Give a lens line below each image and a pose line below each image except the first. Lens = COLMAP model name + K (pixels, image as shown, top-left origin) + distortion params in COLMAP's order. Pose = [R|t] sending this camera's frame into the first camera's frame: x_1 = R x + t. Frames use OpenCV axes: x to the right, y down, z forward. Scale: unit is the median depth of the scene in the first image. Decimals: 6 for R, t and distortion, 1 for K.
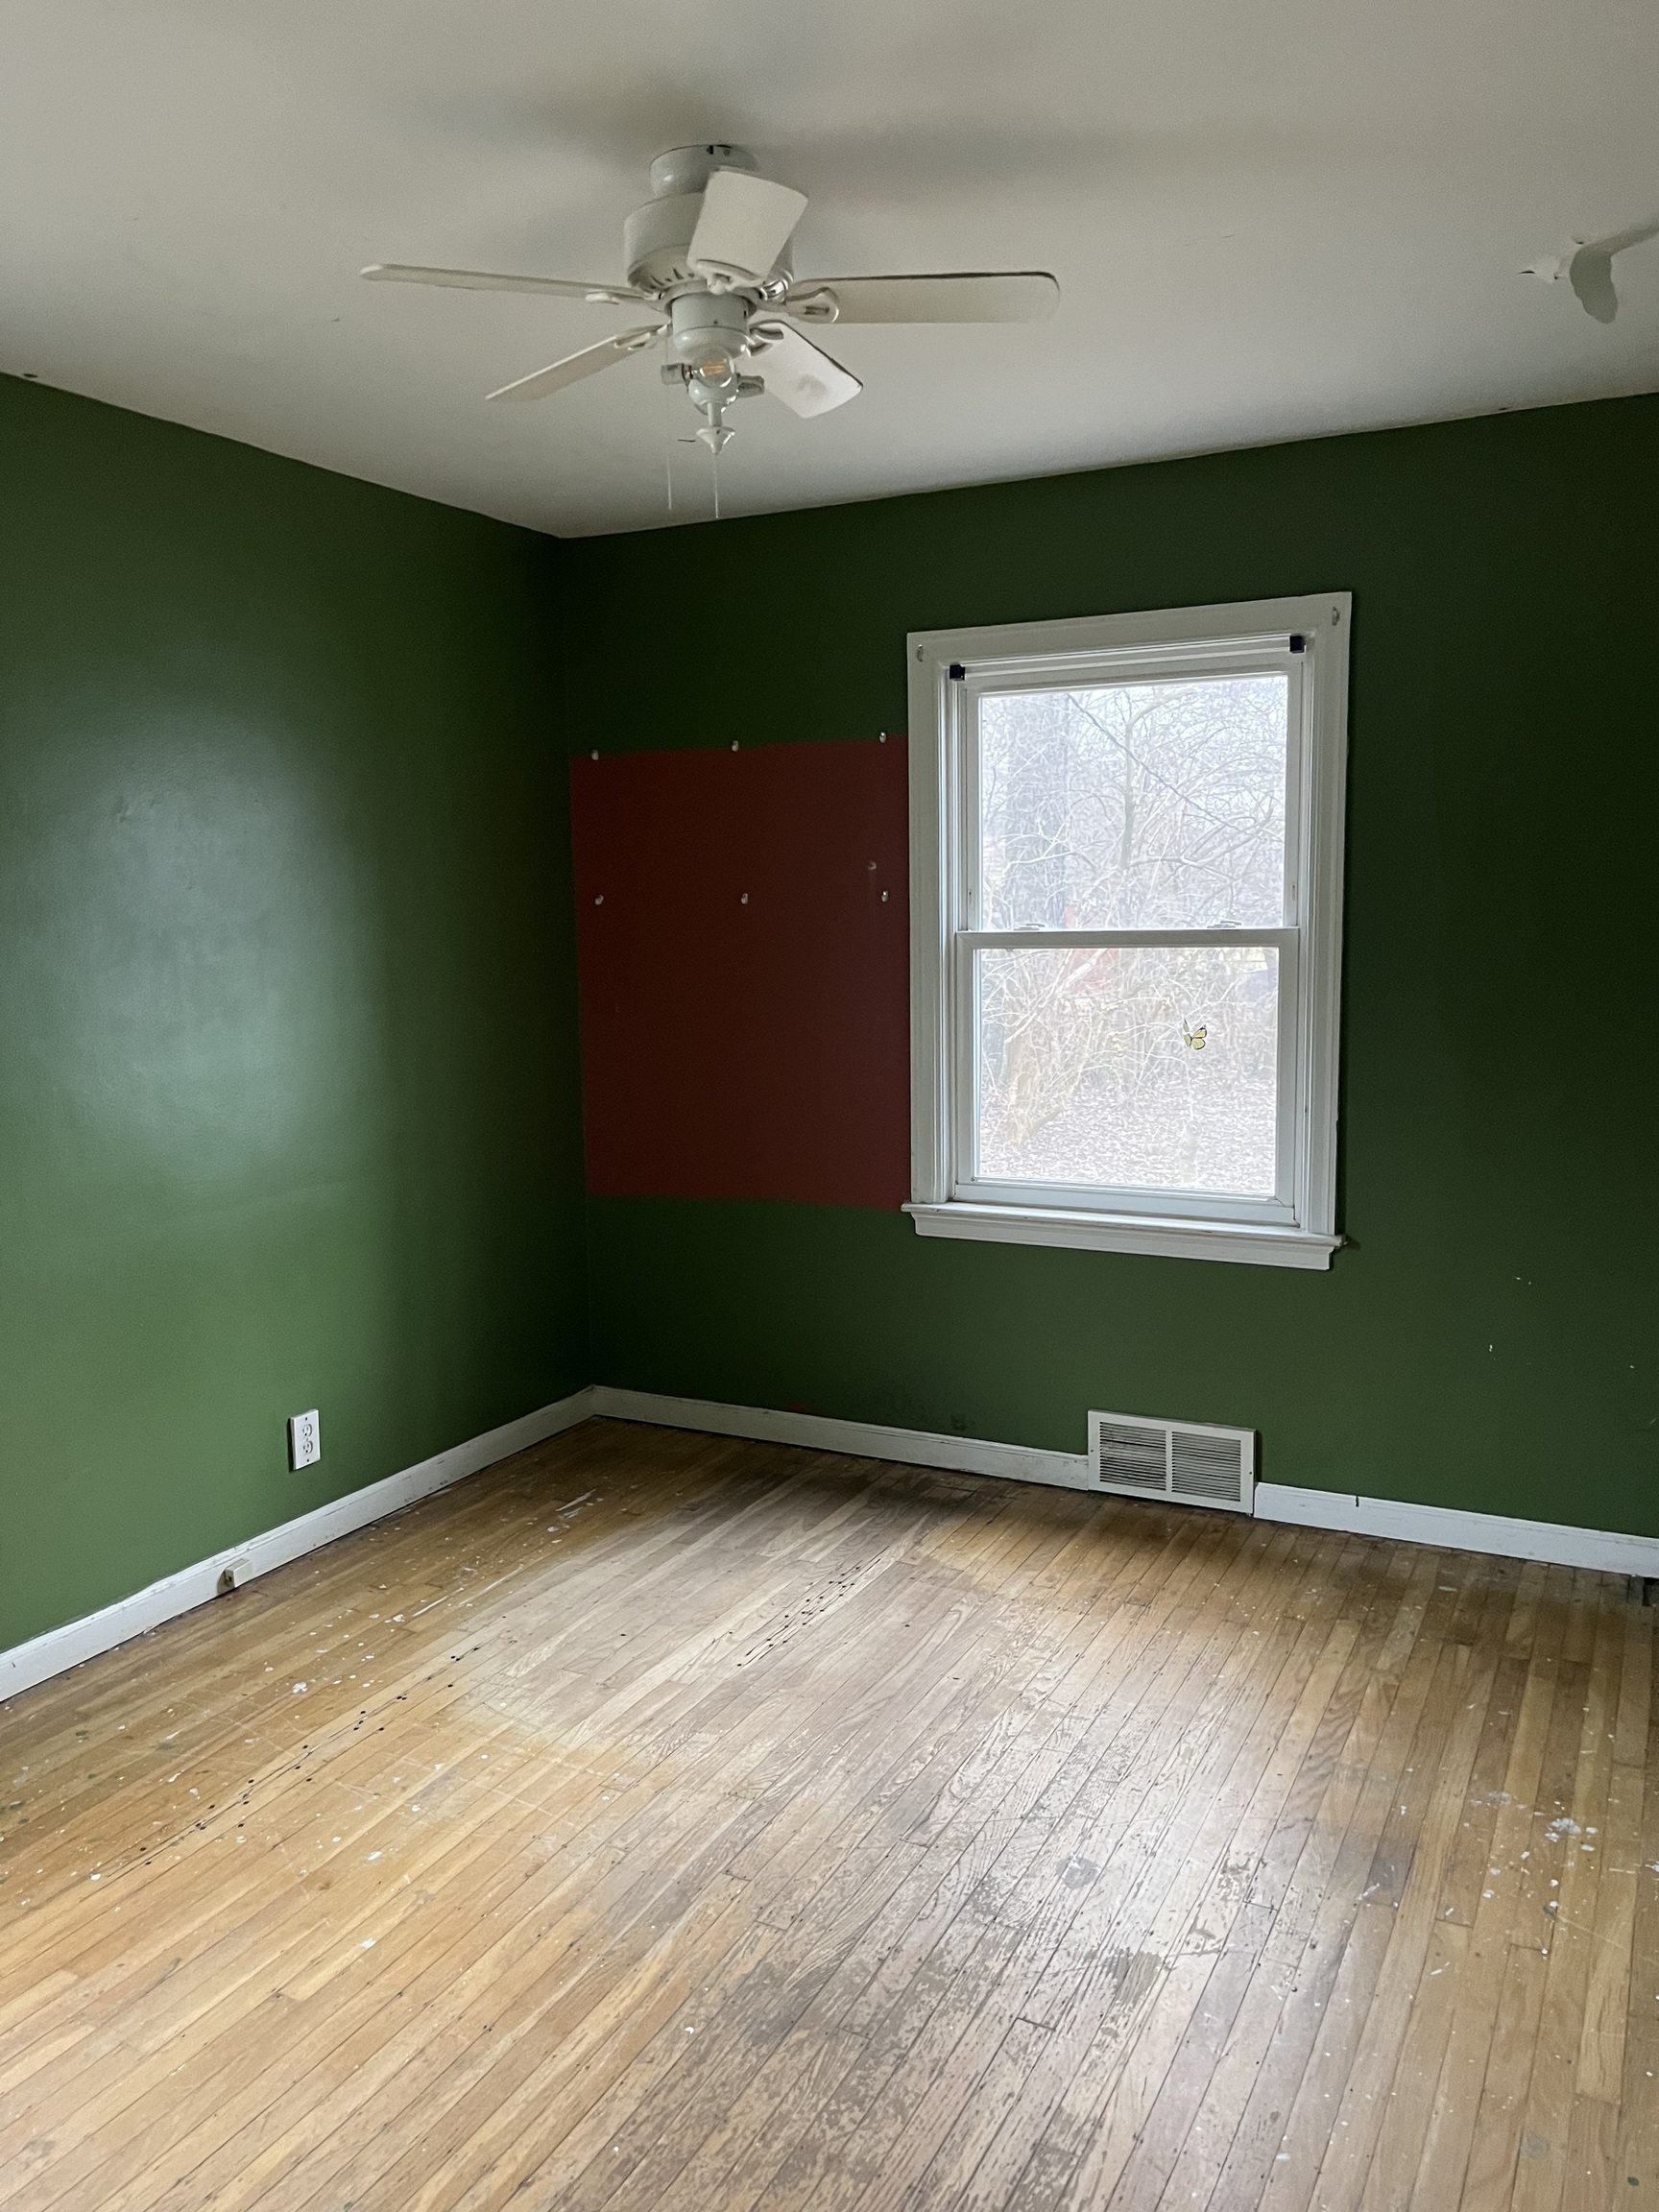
lens RADIAL K [[1697.1, 0, 823.5], [0, 1697.1, 1088.8], [0, 0, 1]] dist [0.042874, -0.009734]
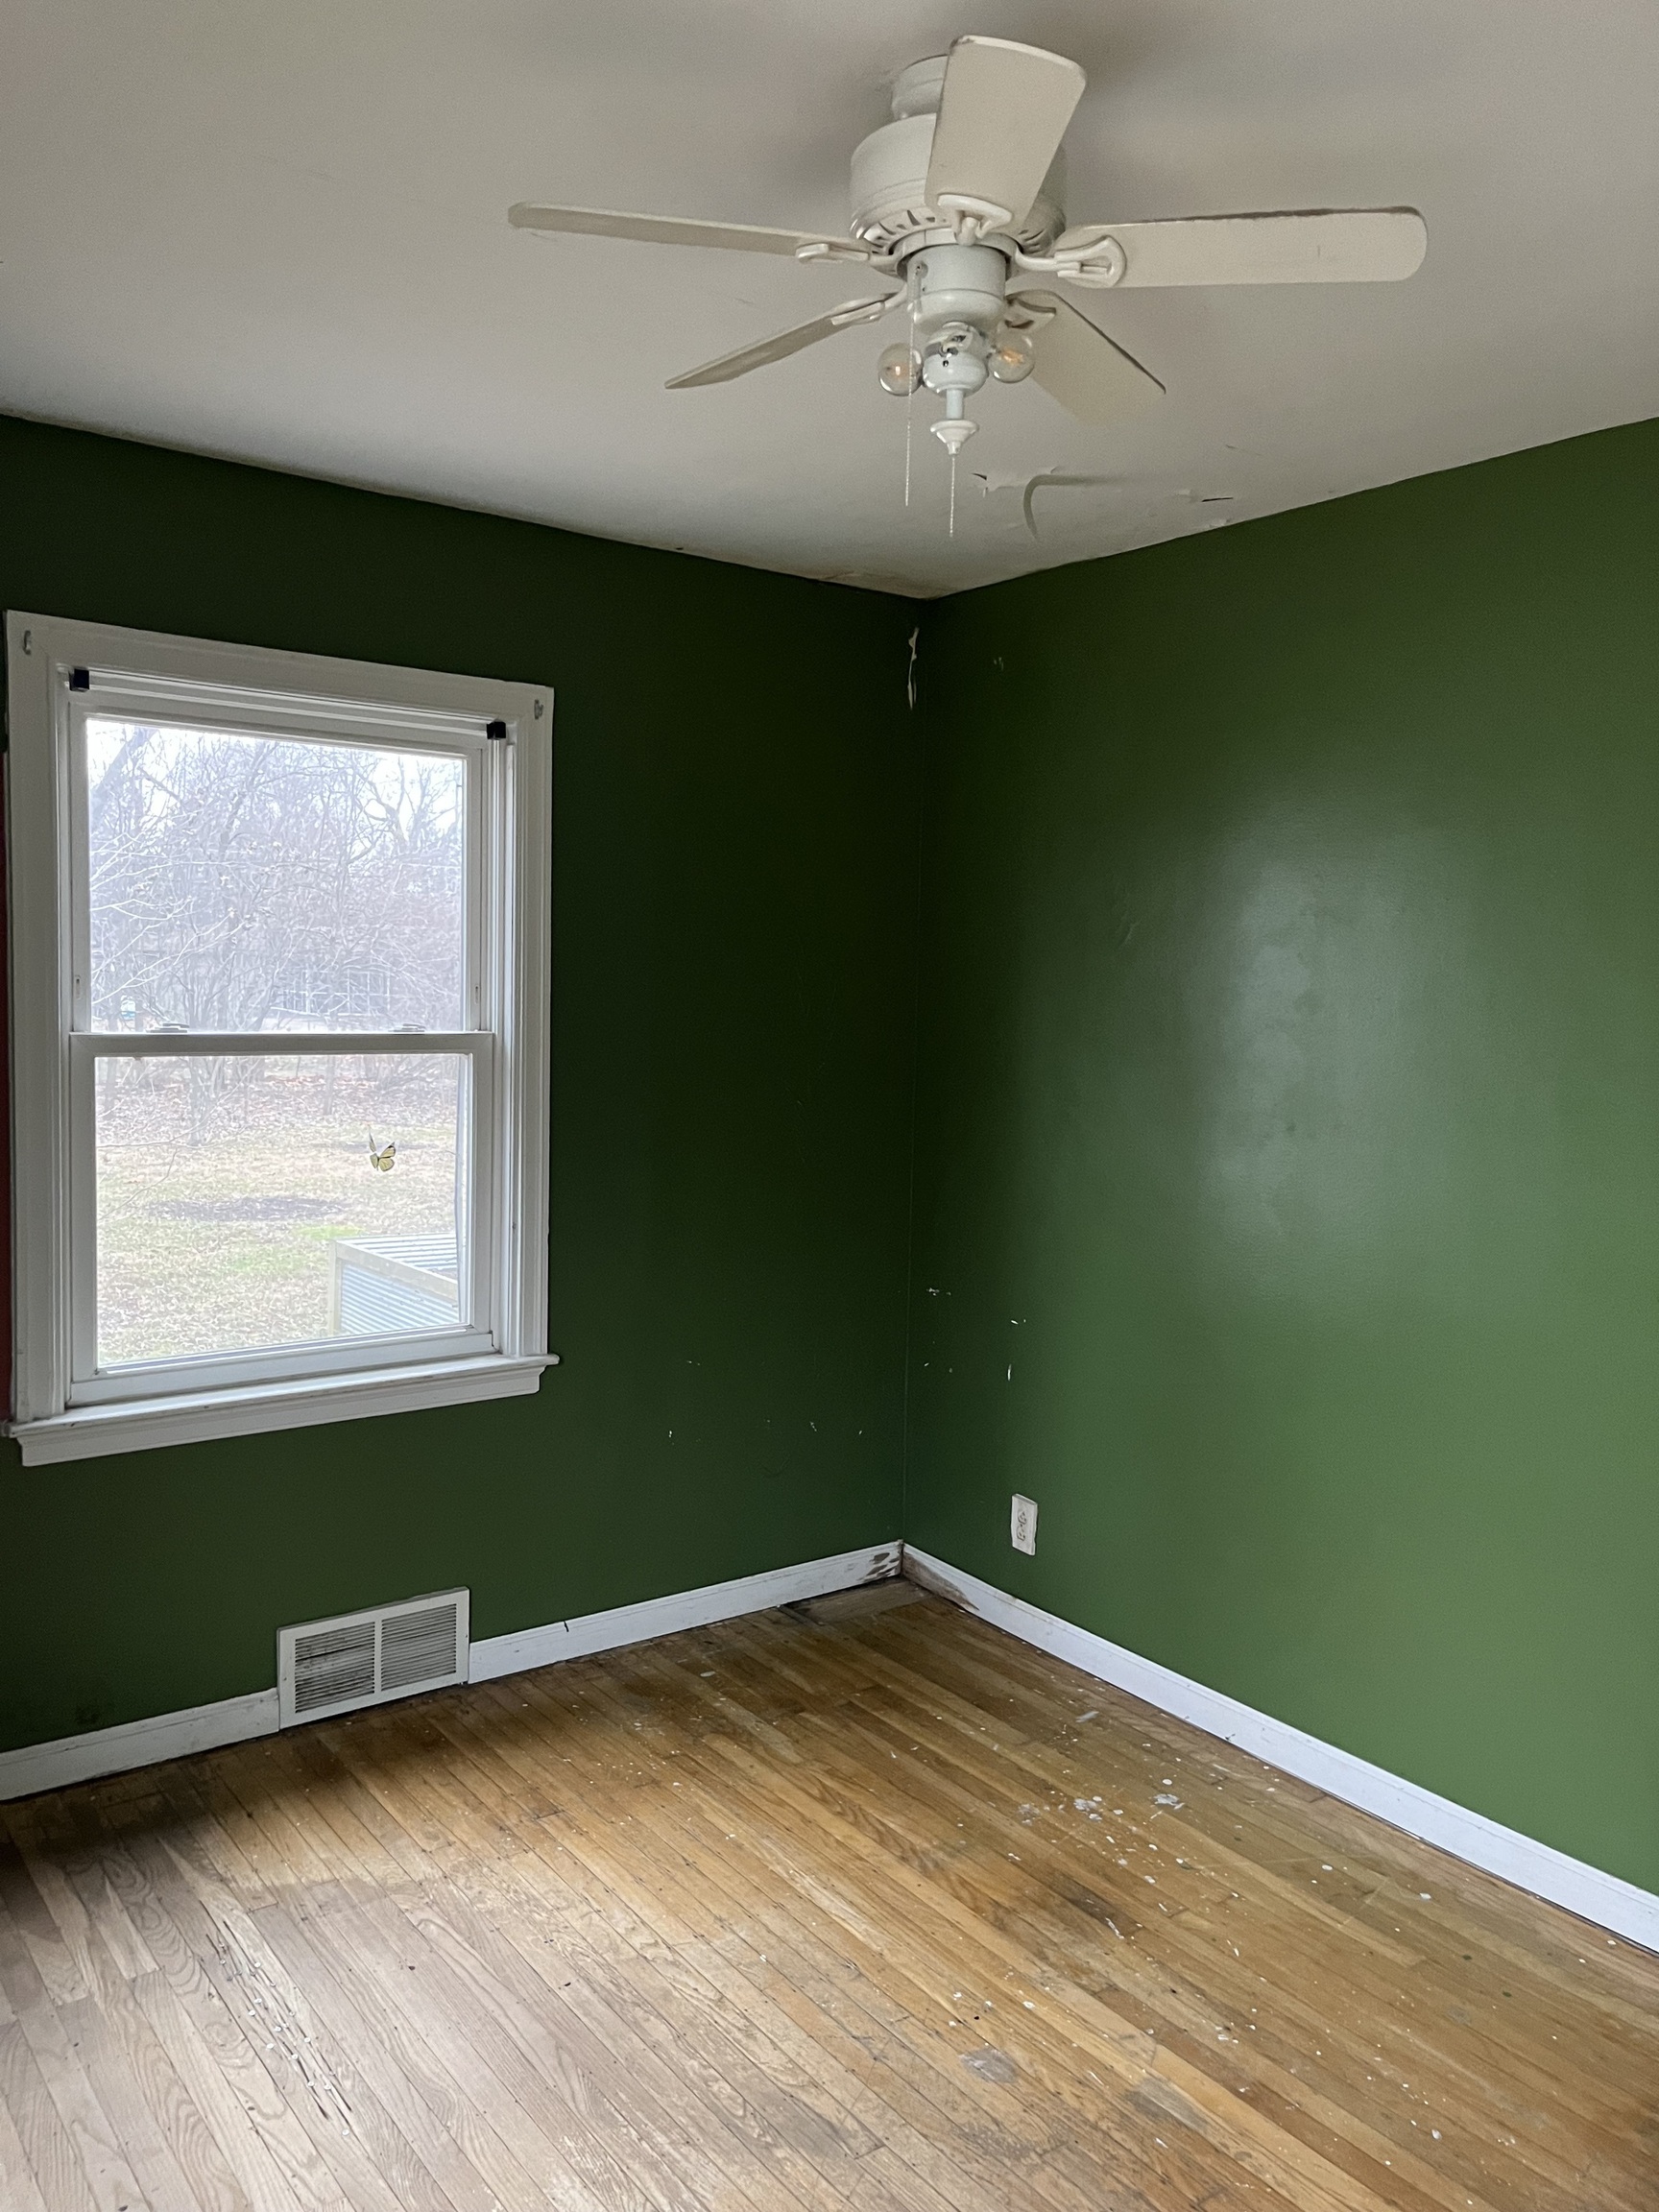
lens RADIAL K [[1692.2, 0, 821.5], [0, 1692.2, 1101.9], [0, 0, 1]] dist [0.043678, -0.008711]
pose [[0.446288, -0.040604, 0.893968, -0.475036], [0.069419, 0.997531, 0.010652, -0.054277], [-0.892193, 0.057305, 0.448004, 0.430794]]
